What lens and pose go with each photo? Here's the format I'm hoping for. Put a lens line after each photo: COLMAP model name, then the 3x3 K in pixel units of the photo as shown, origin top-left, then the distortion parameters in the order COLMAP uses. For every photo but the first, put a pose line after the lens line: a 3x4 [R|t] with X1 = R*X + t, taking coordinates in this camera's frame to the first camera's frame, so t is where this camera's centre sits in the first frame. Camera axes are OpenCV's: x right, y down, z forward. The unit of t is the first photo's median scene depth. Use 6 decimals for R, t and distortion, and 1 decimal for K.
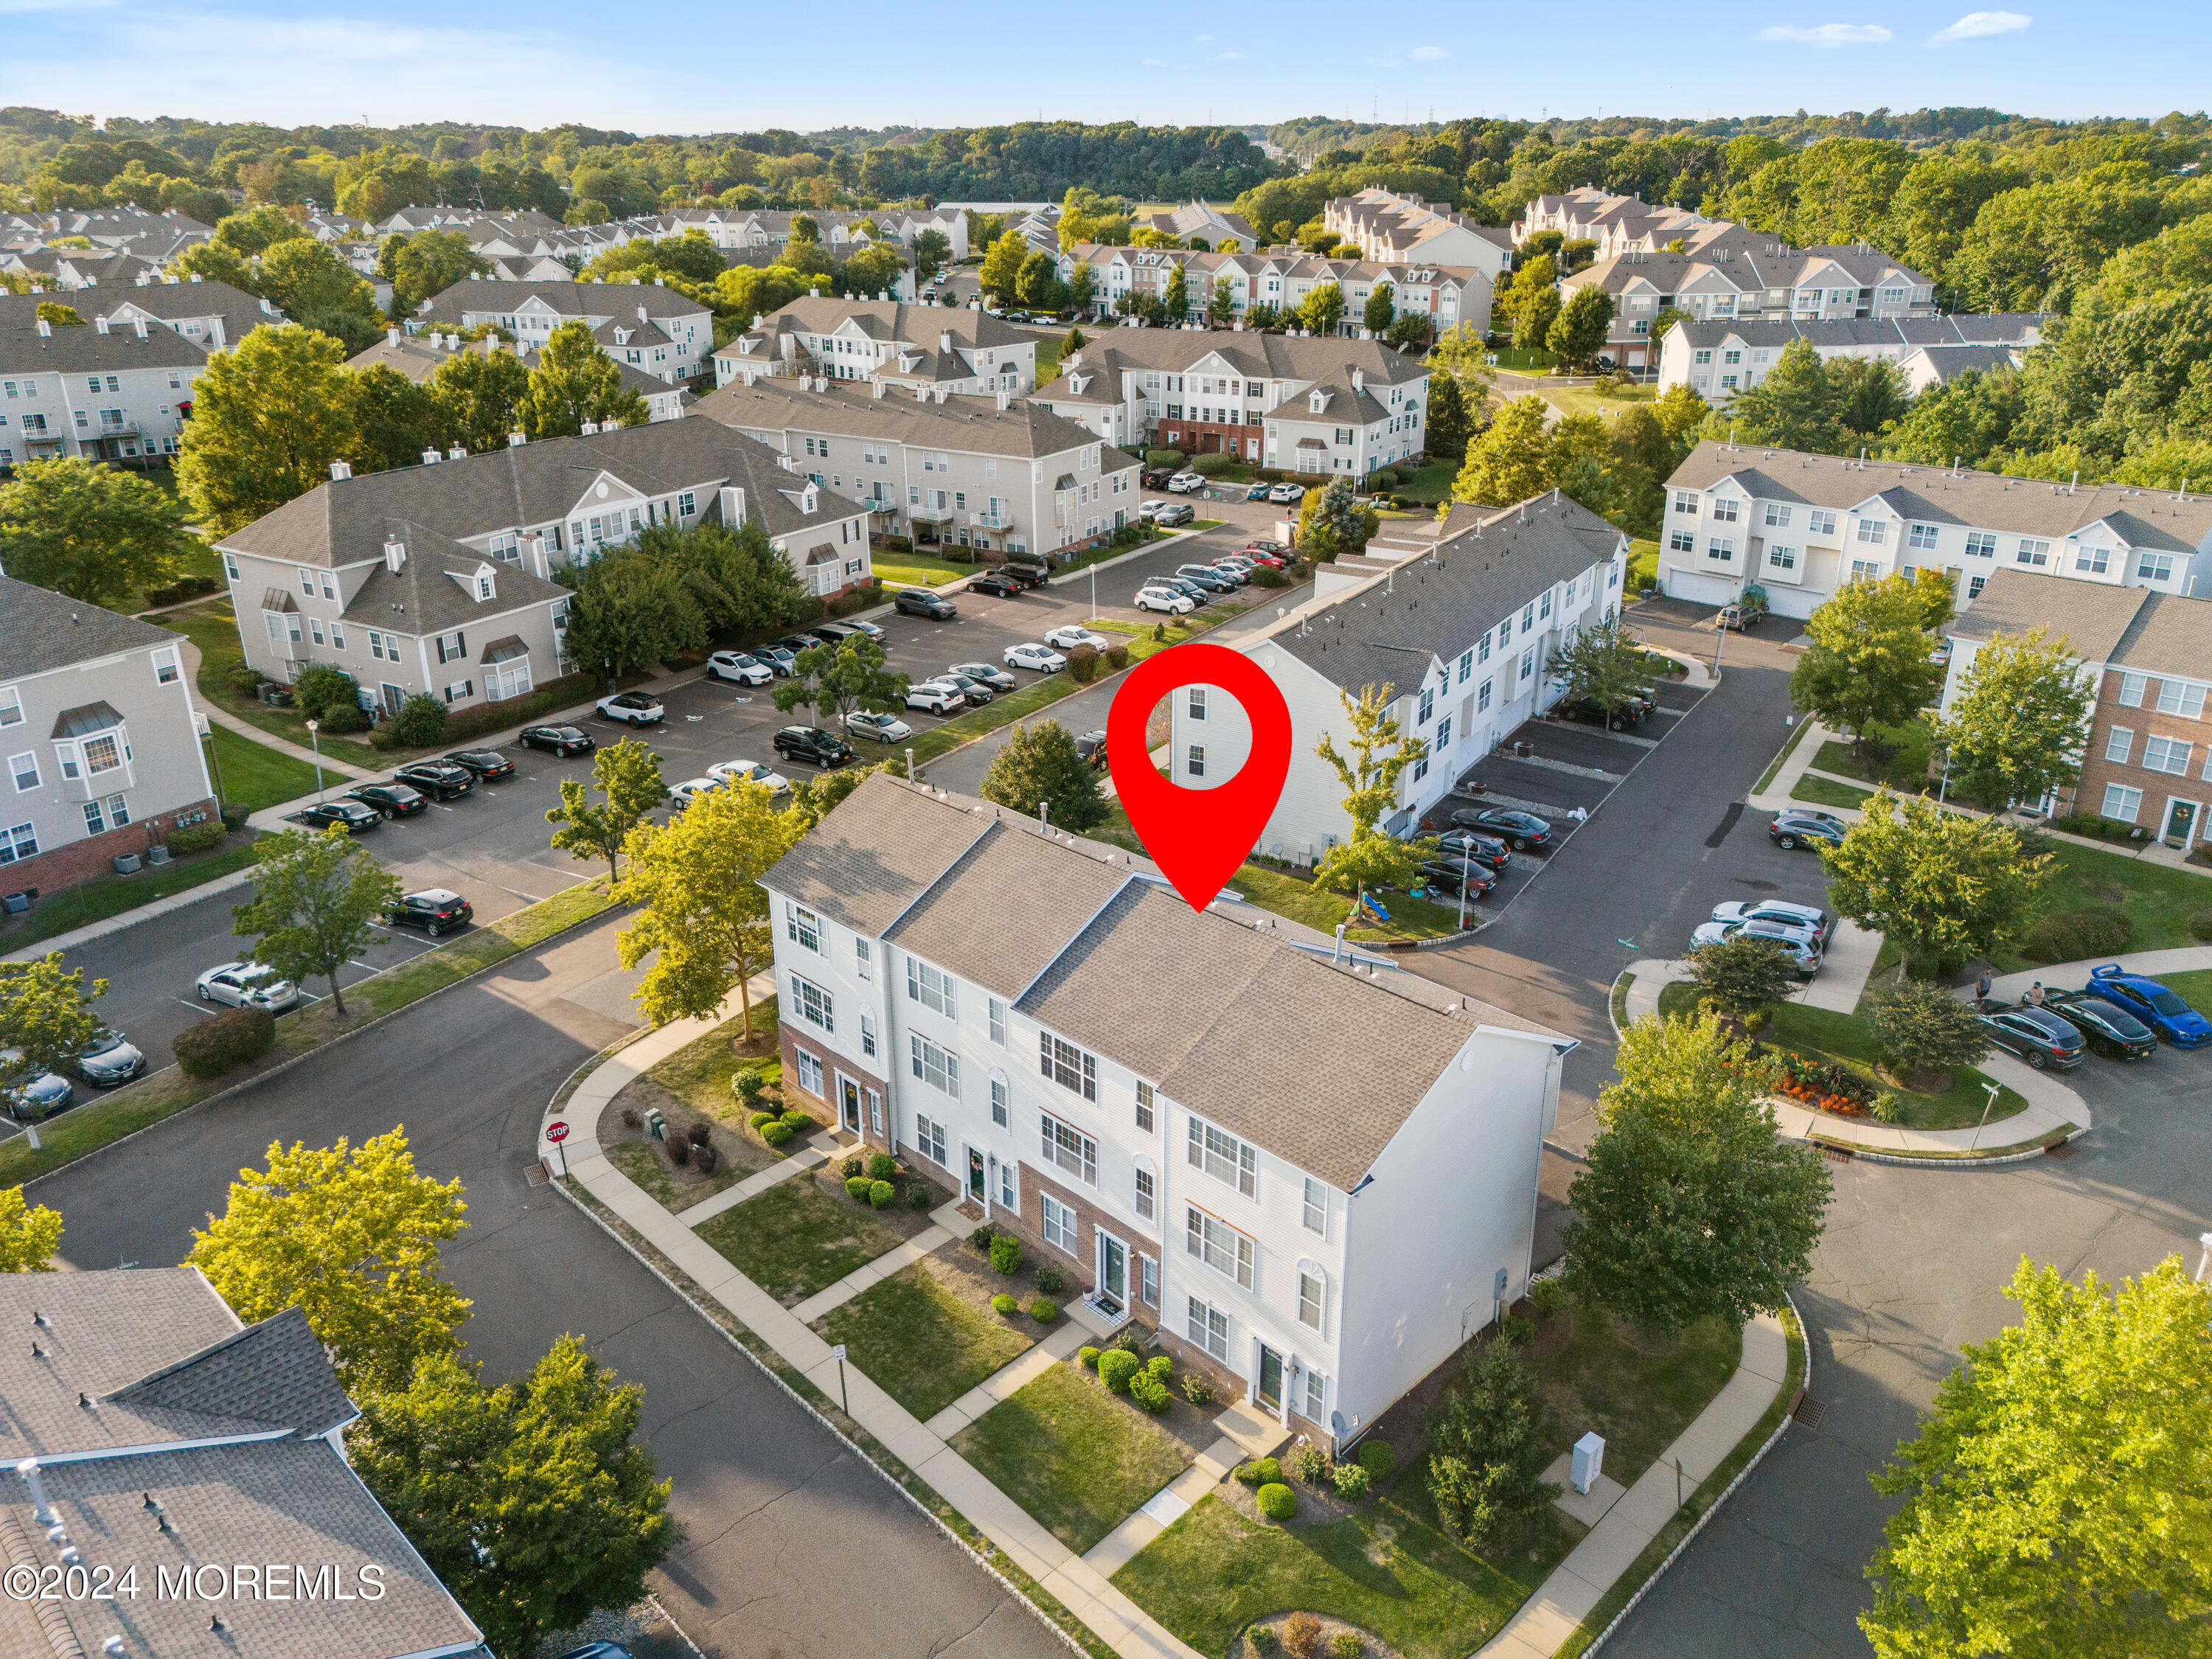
lens RADIAL K [[1653.3, 0, 1109.8], [0, 1653.3, 832.7], [0, 0, 1]] dist [0.064942, -0.059858]
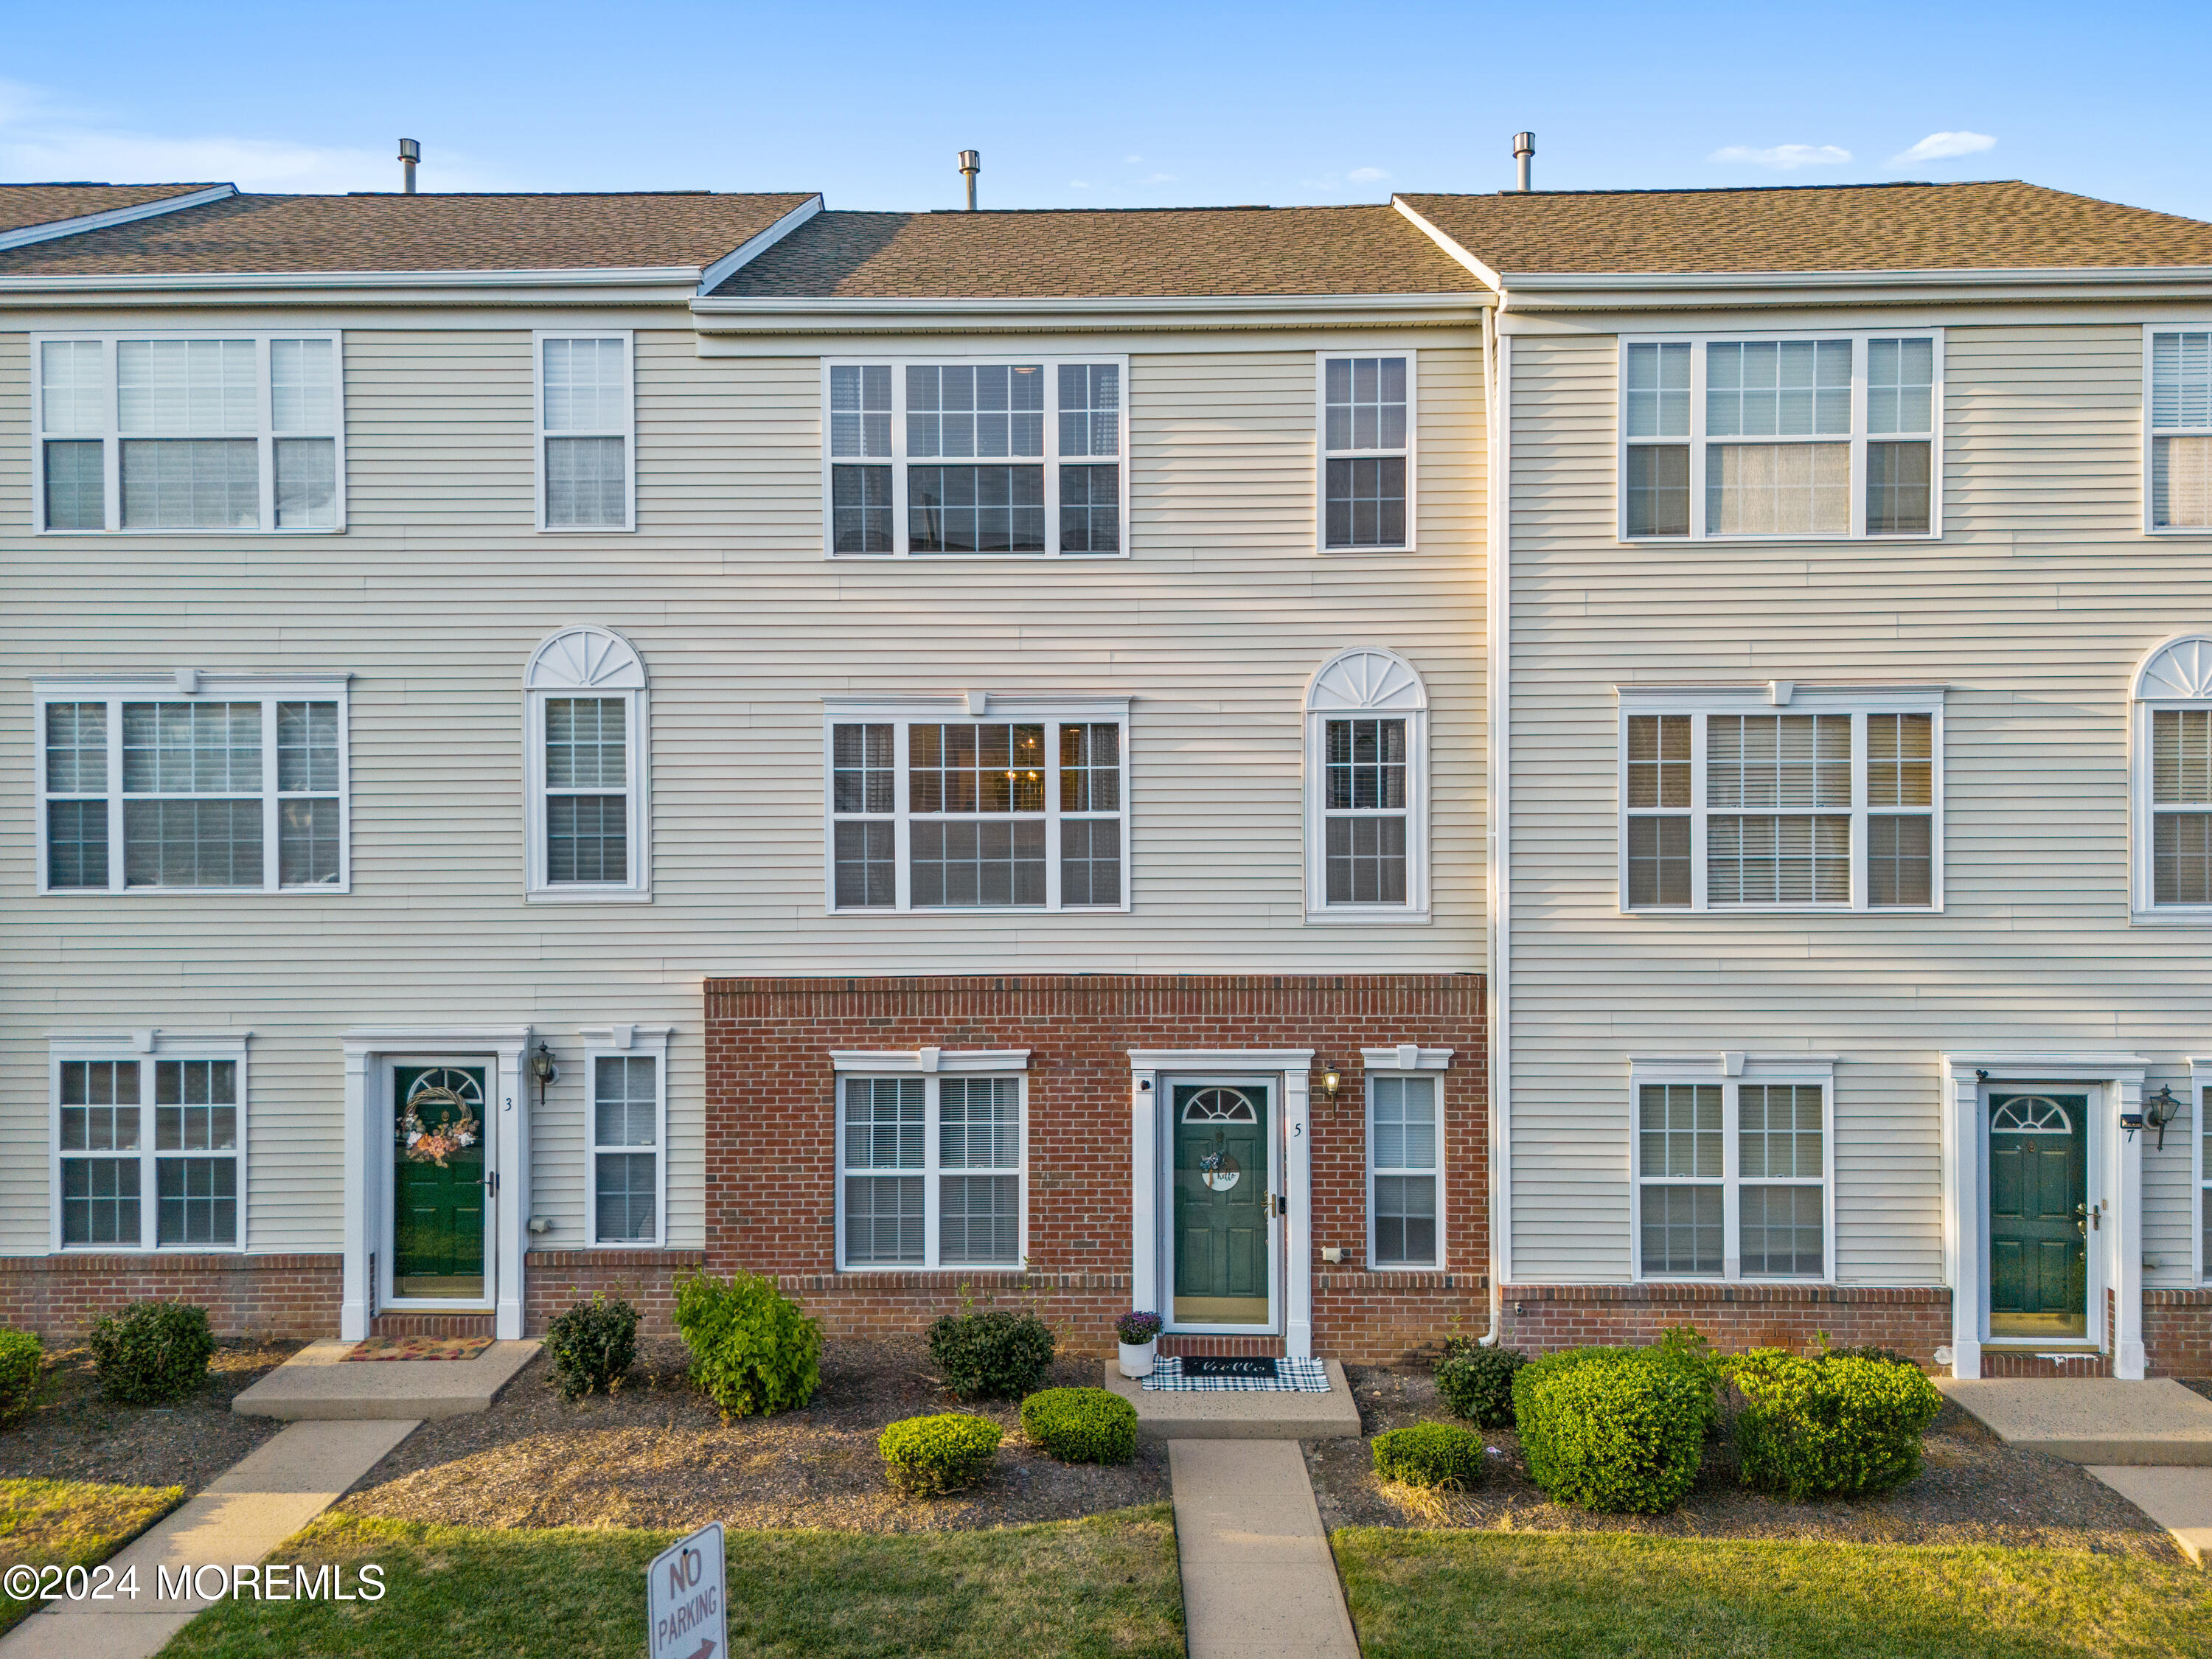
lens RADIAL K [[1622.5, 0, 1110.5], [0, 1622.5, 831.6], [0, 0, 1]] dist [0.071493, -0.068648]
pose [[0.713038, -0.006350, 0.701096, -0.089504], [0.270860, 0.924821, -0.267097, 0.124169], [-0.646693, 0.380349, 0.661153, 0.370608]]
